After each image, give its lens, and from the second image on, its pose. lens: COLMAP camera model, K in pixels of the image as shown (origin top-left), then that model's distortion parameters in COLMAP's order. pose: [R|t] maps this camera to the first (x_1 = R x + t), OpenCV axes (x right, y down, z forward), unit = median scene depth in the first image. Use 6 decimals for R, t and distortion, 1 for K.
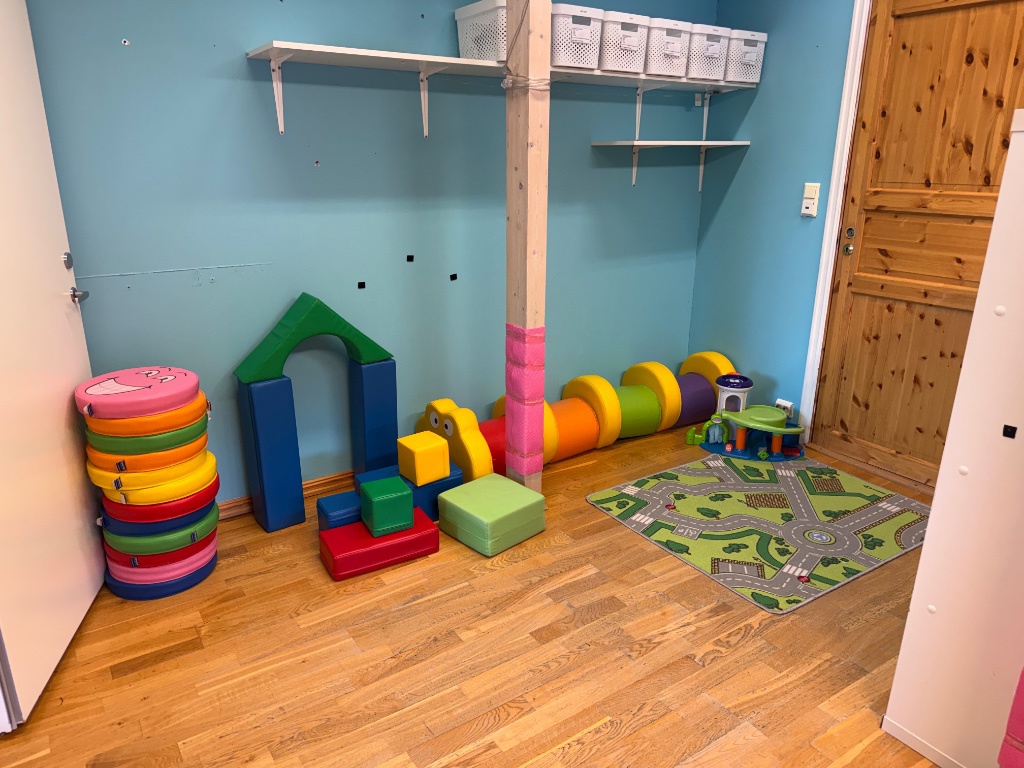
lens RADIAL K [[721.5, 0, 512.9], [0, 721.5, 391.6], [0, 0, 1]] dist [0.053174, -0.060397]
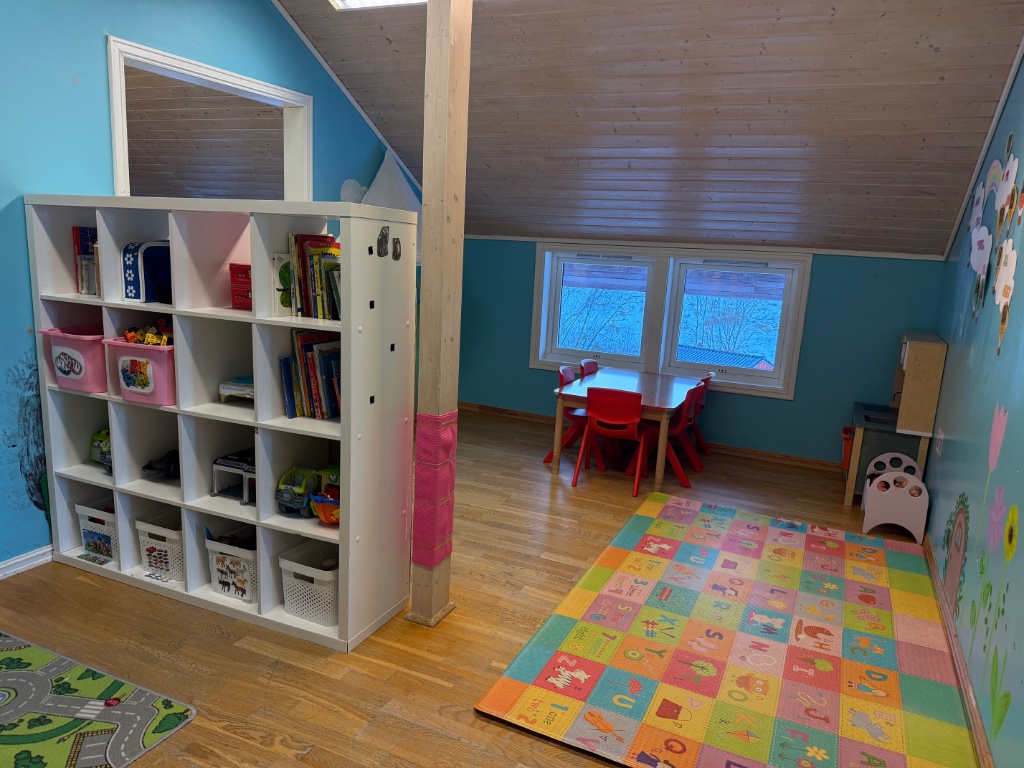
lens RADIAL K [[721.5, 0, 512.9], [0, 721.5, 391.6], [0, 0, 1]] dist [0.053174, -0.060397]
pose [[-0.521770, -0.205692, 0.827917, -0.468206], [0.212111, 0.908738, 0.359449, -0.275104], [-0.826296, 0.363160, -0.430523, 0.834318]]
